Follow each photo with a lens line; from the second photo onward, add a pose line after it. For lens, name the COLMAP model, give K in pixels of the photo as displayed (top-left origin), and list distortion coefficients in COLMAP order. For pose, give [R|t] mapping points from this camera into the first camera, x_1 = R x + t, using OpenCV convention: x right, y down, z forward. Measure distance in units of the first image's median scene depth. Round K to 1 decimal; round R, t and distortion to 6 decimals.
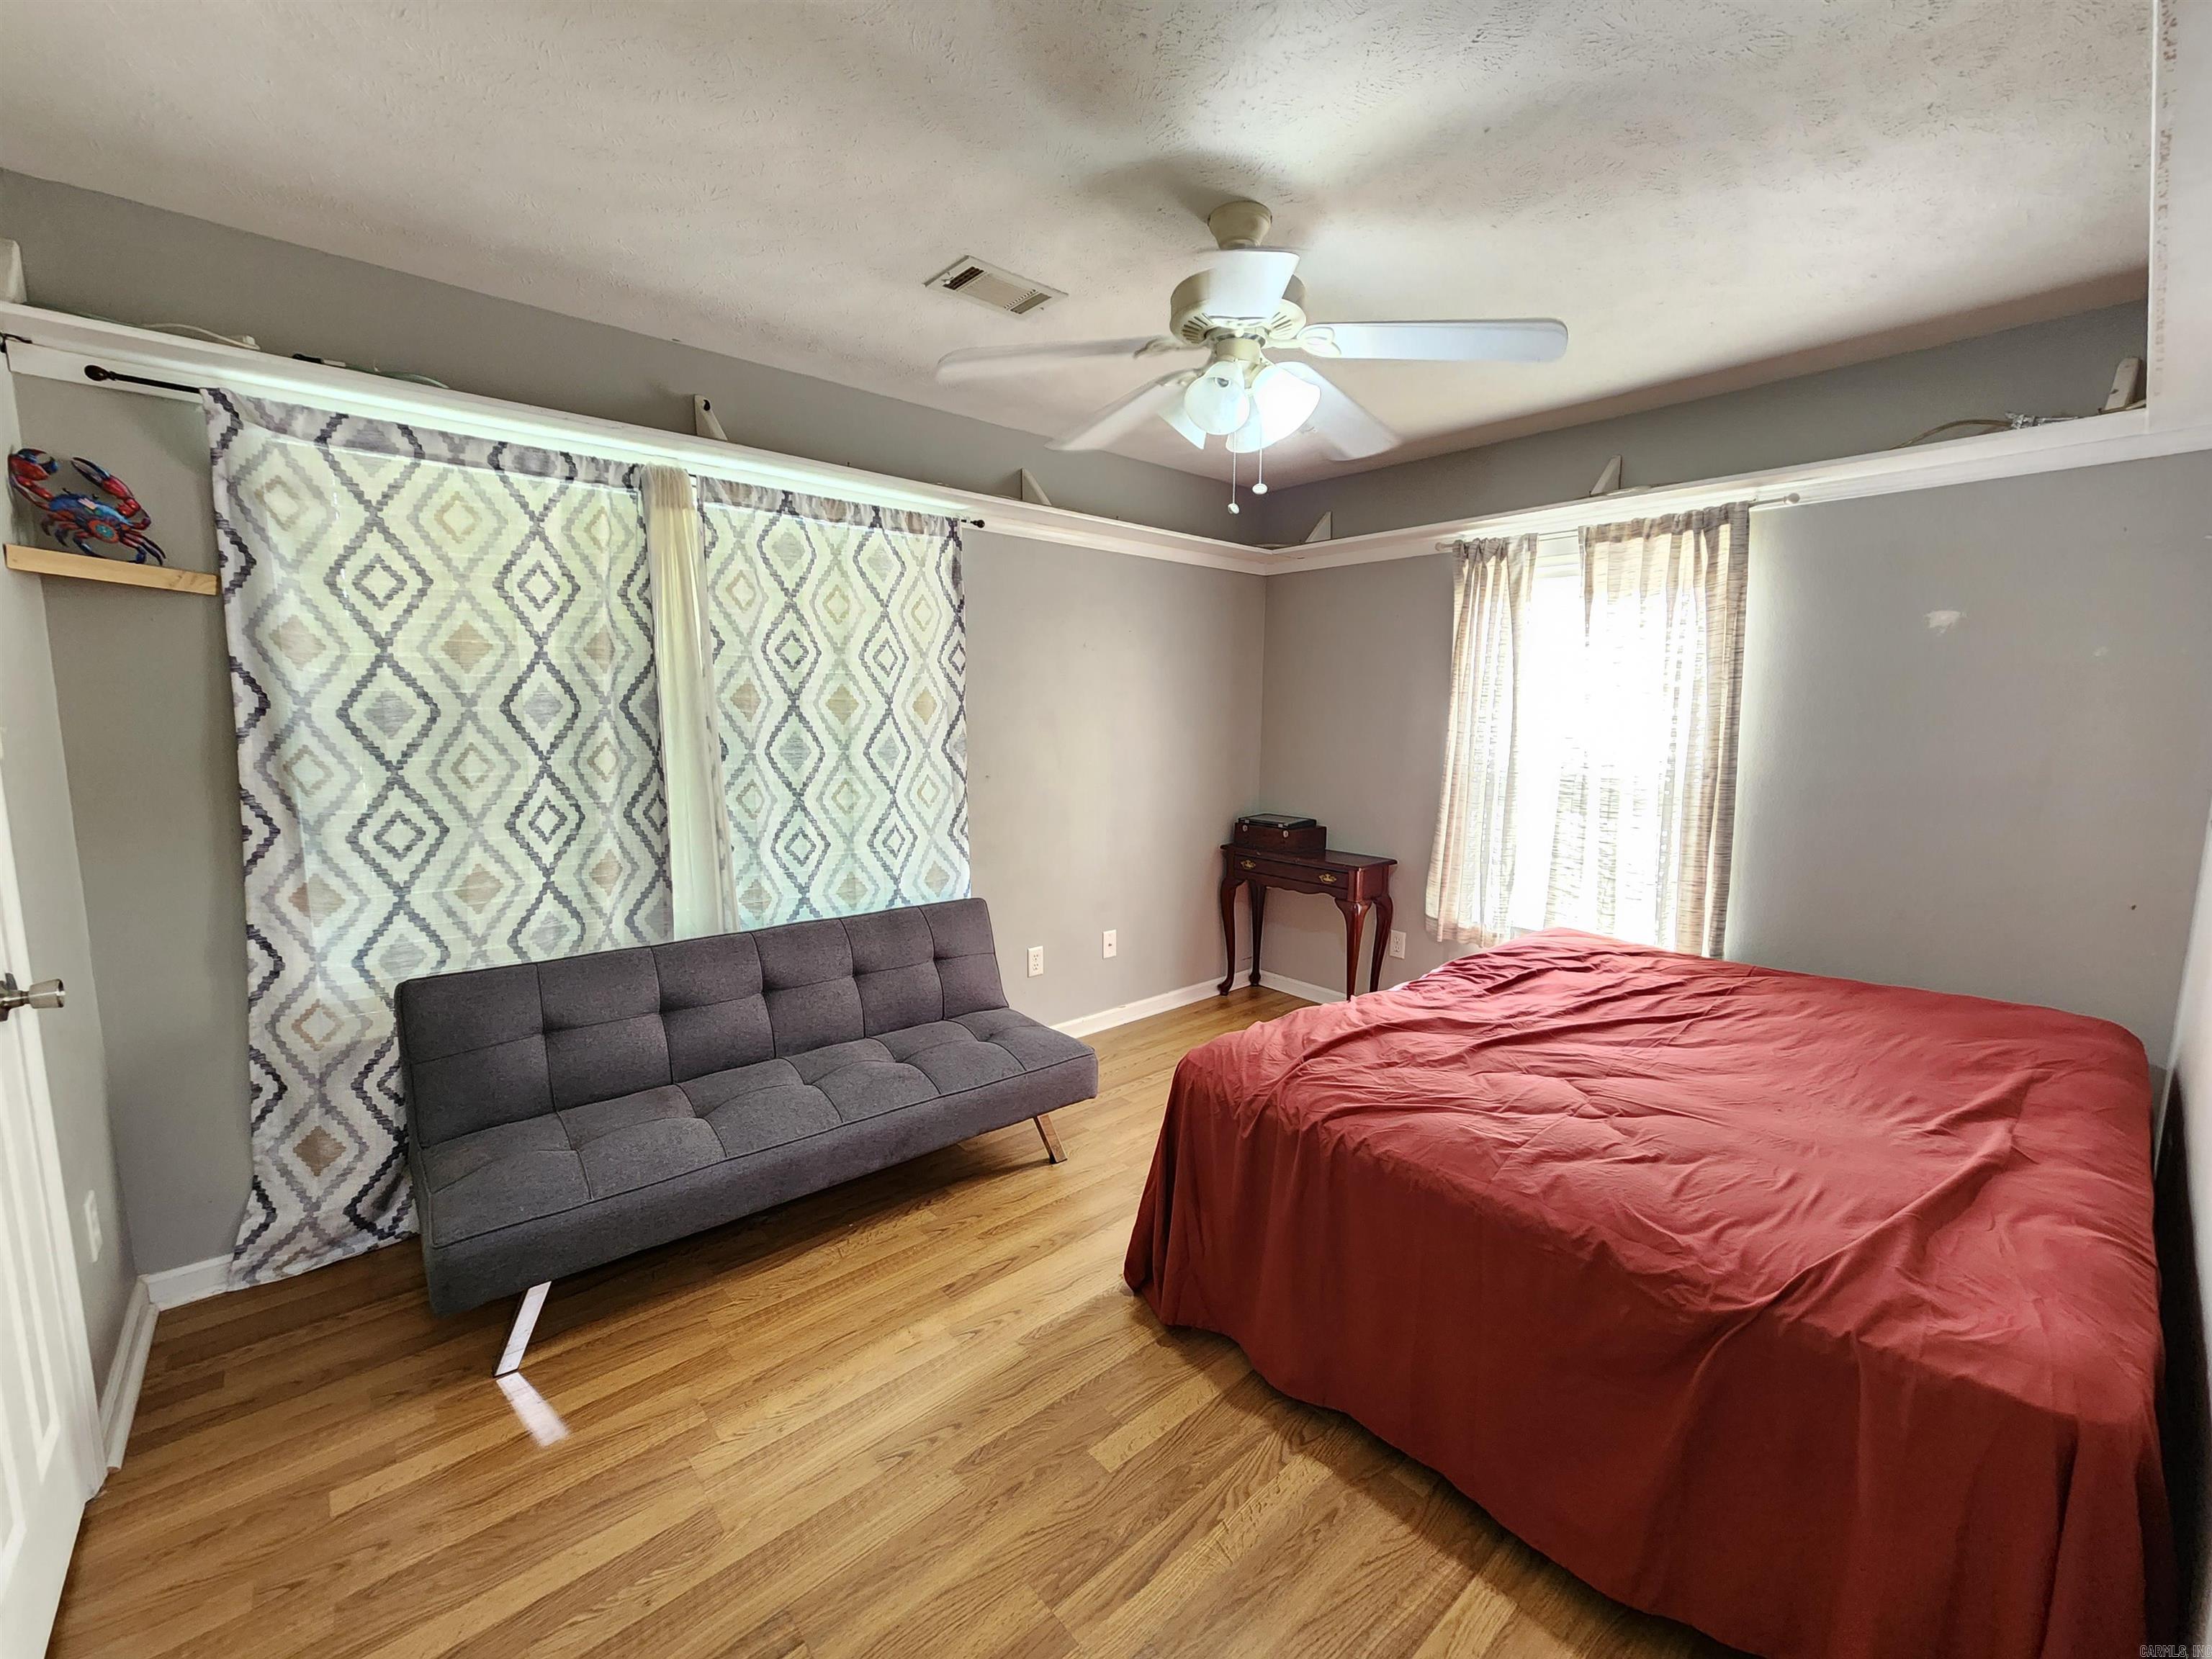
lens RADIAL K [[911.9, 0, 1110.4], [0, 911.9, 830.0], [0, 0, 1]] dist [-0.001209, 0.000732]
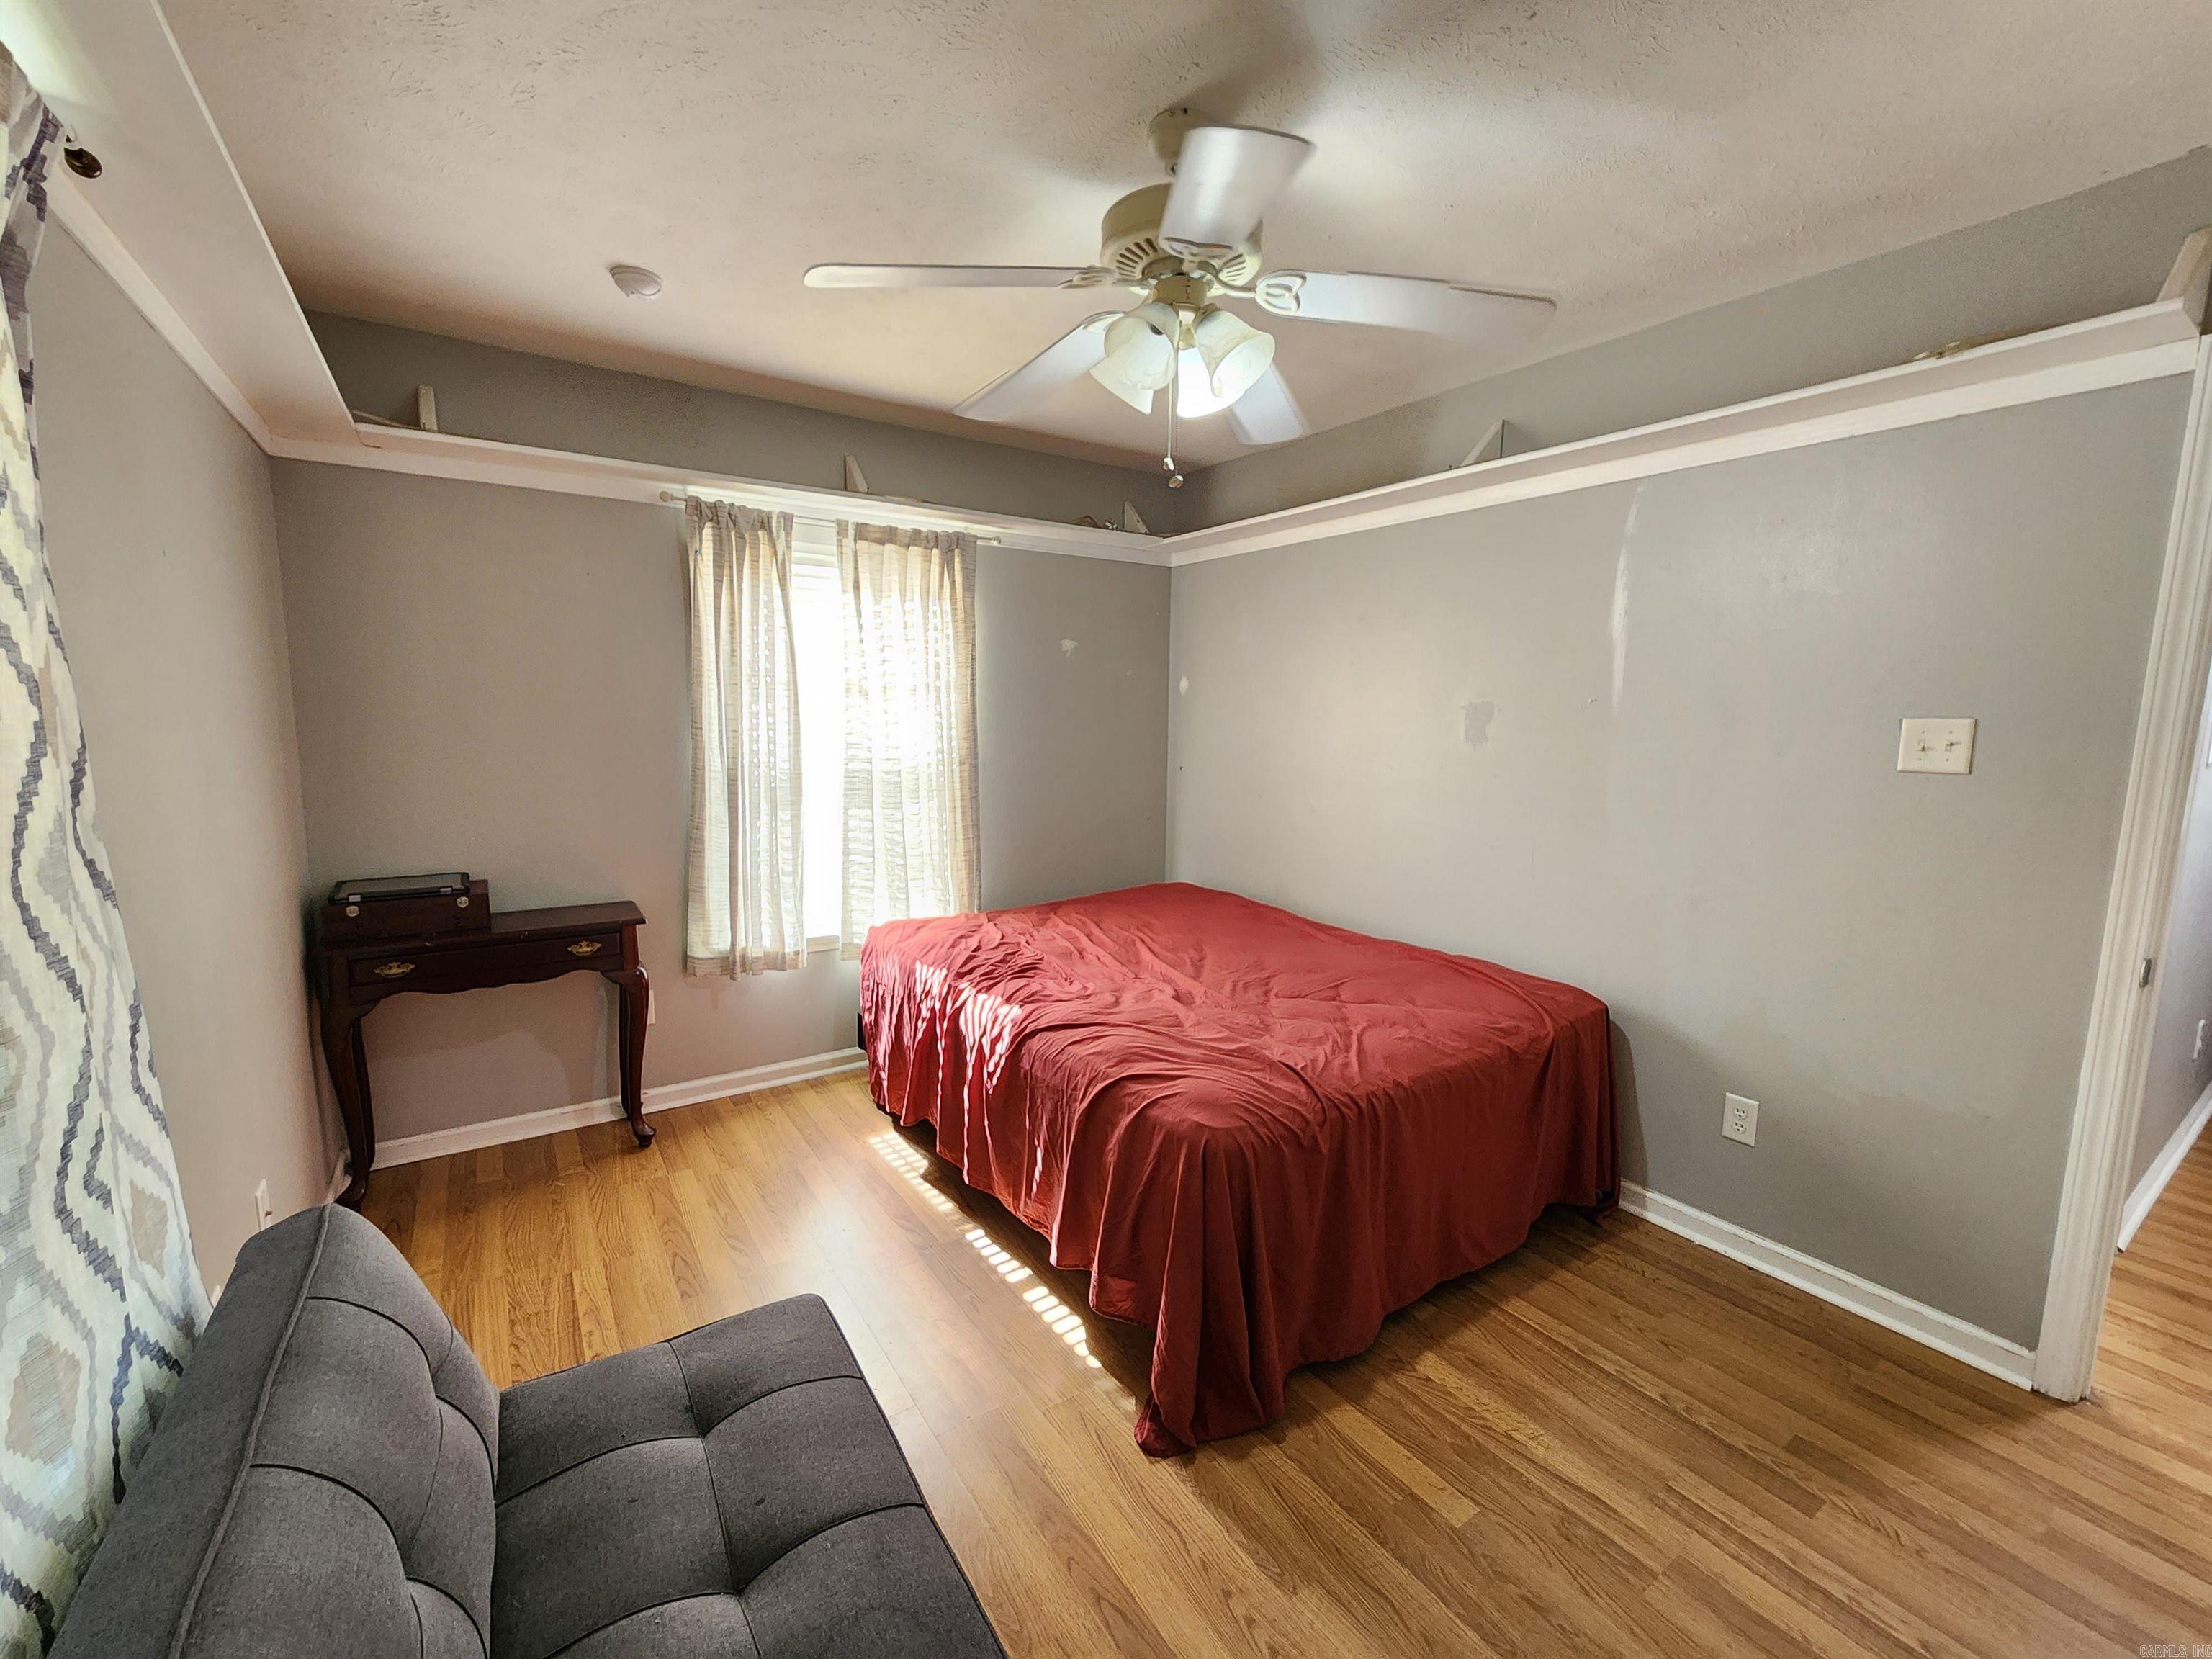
lens RADIAL K [[911.9, 0, 1120.9], [0, 911.9, 827.9], [0, 0, 1]] dist [-0.001209, 0.000732]
pose [[0.116484, -0.136286, 0.983798, -0.608461], [0.114637, 0.985765, 0.122985, -0.119244], [-0.986555, 0.098453, 0.130449, 0.795817]]
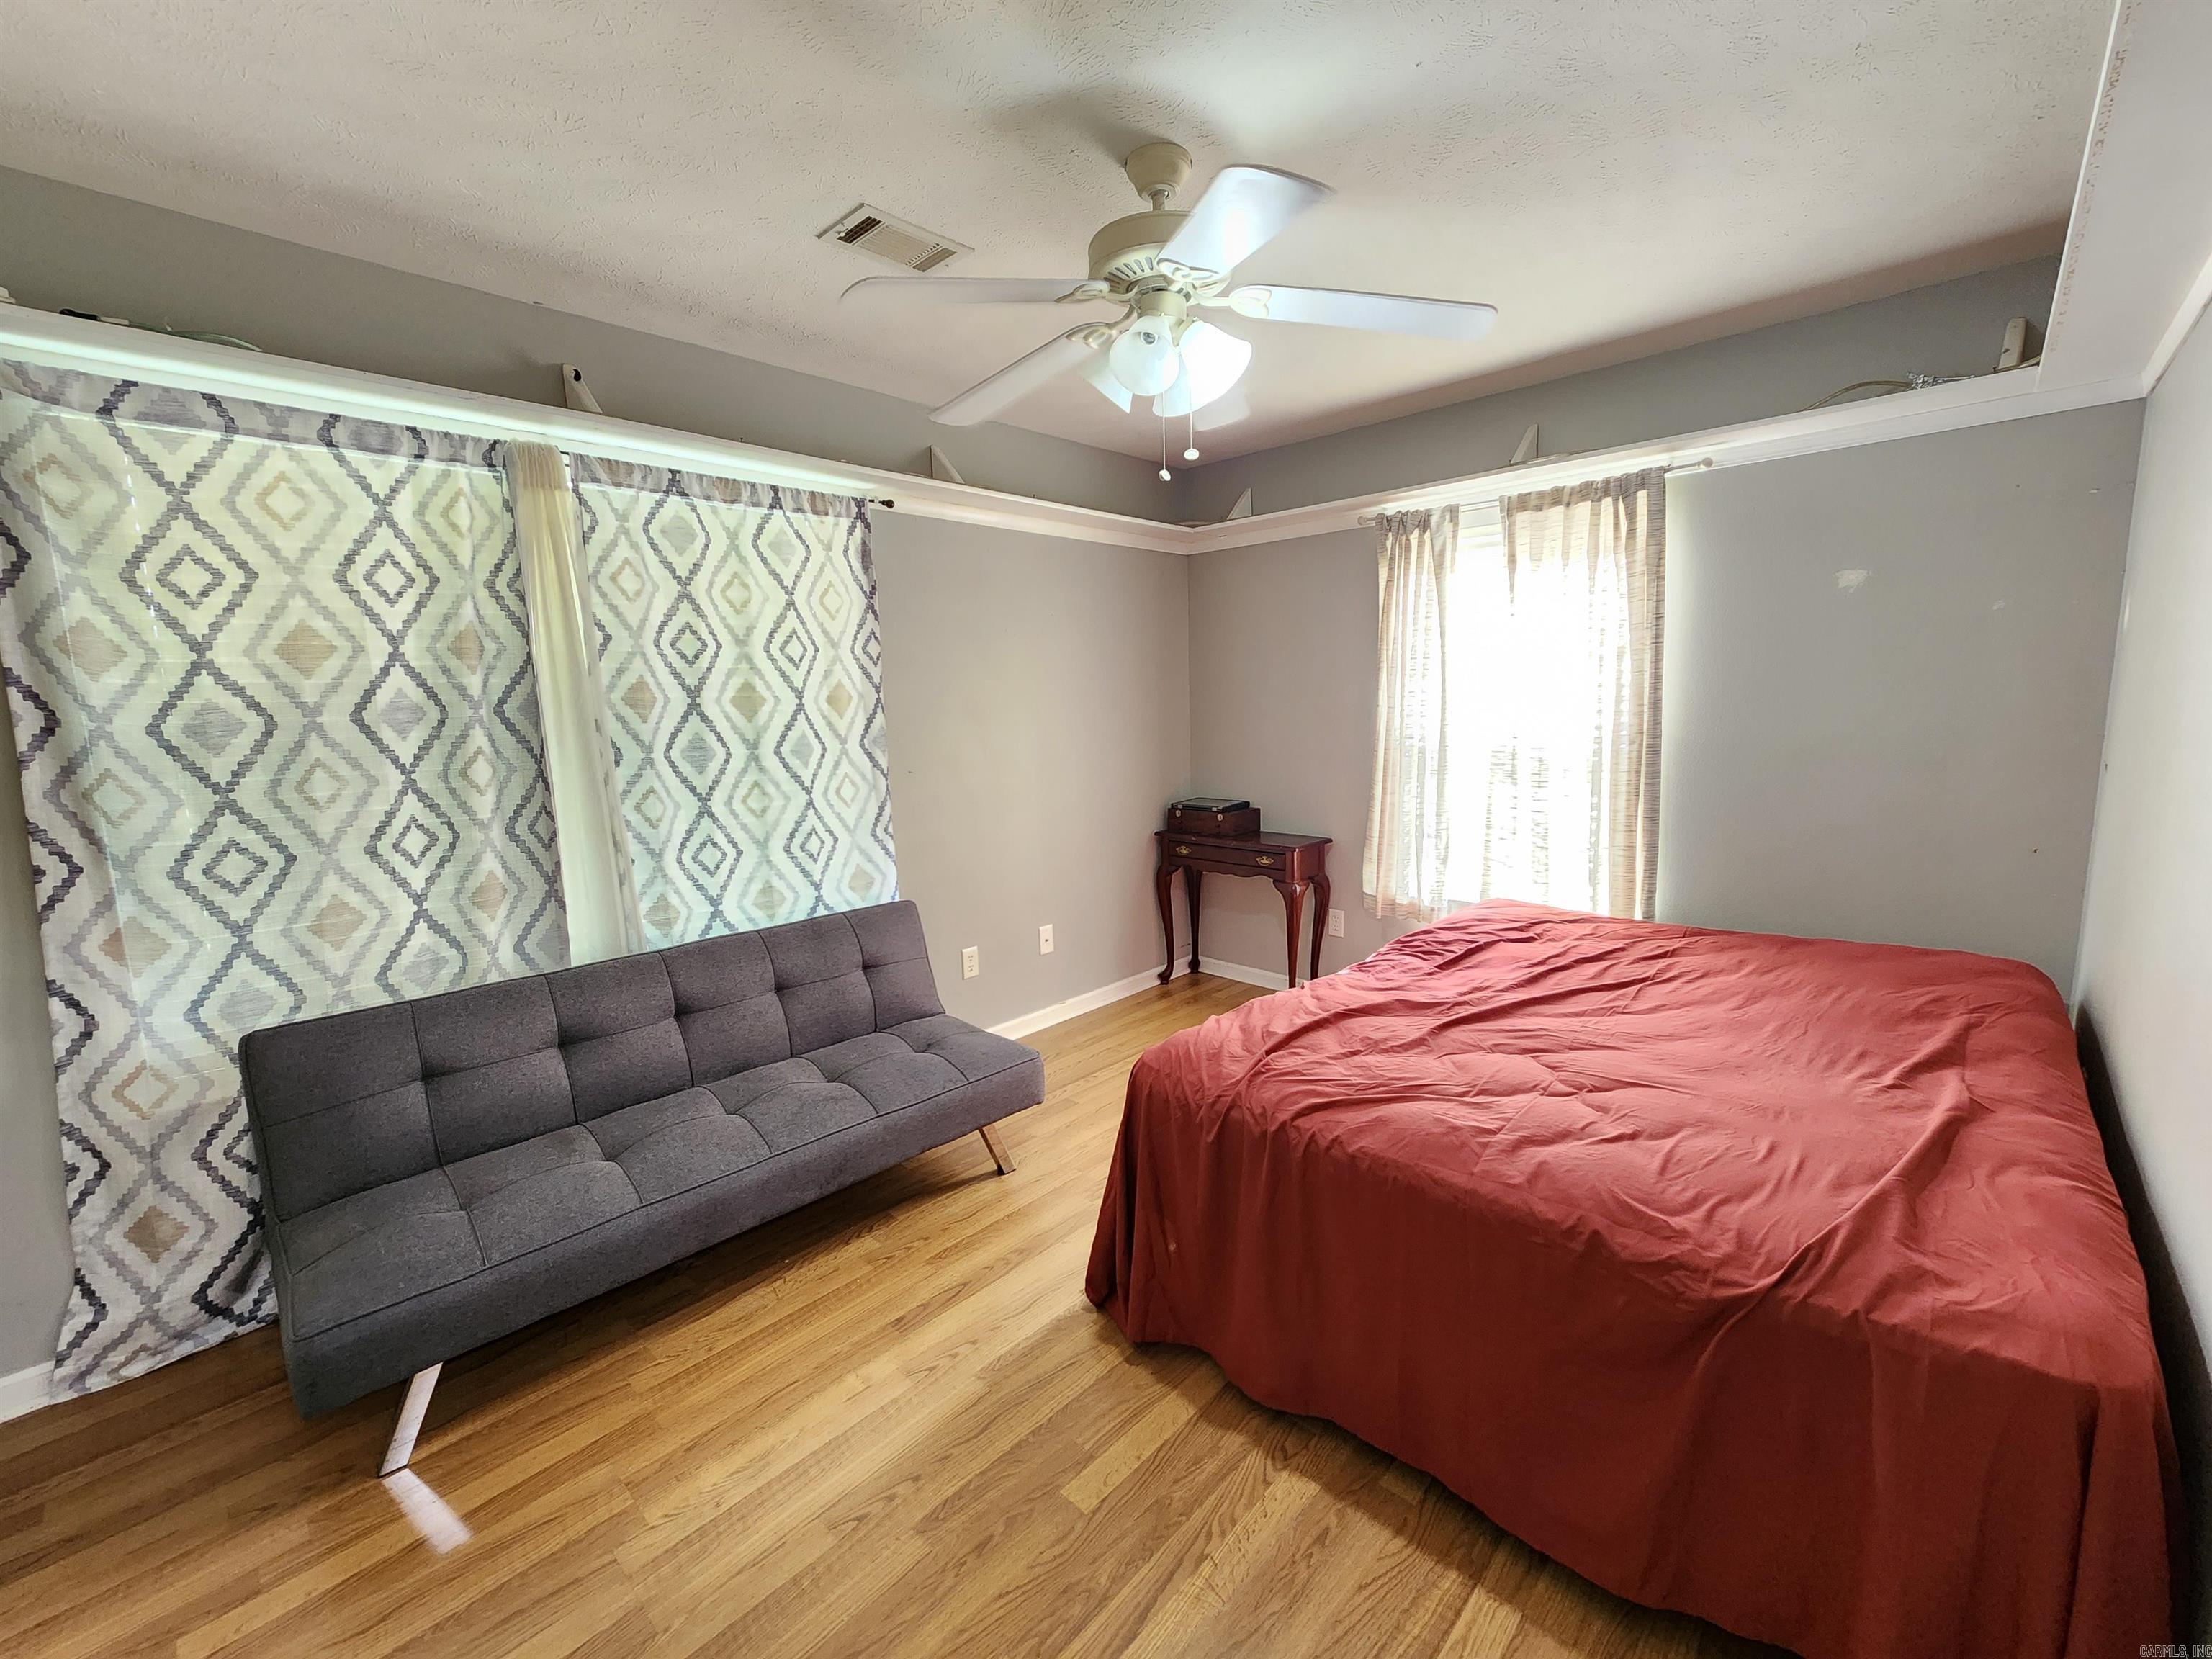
lens RADIAL K [[911.9, 0, 1113.7], [0, 911.9, 829.4], [0, 0, 1]] dist [-0.001209, 0.000732]
pose [[0.995085, -0.047759, 0.086743, -0.013496], [0.046760, 0.998815, 0.013516, -0.002597], [-0.087285, -0.009394, 0.996139, 0.052522]]
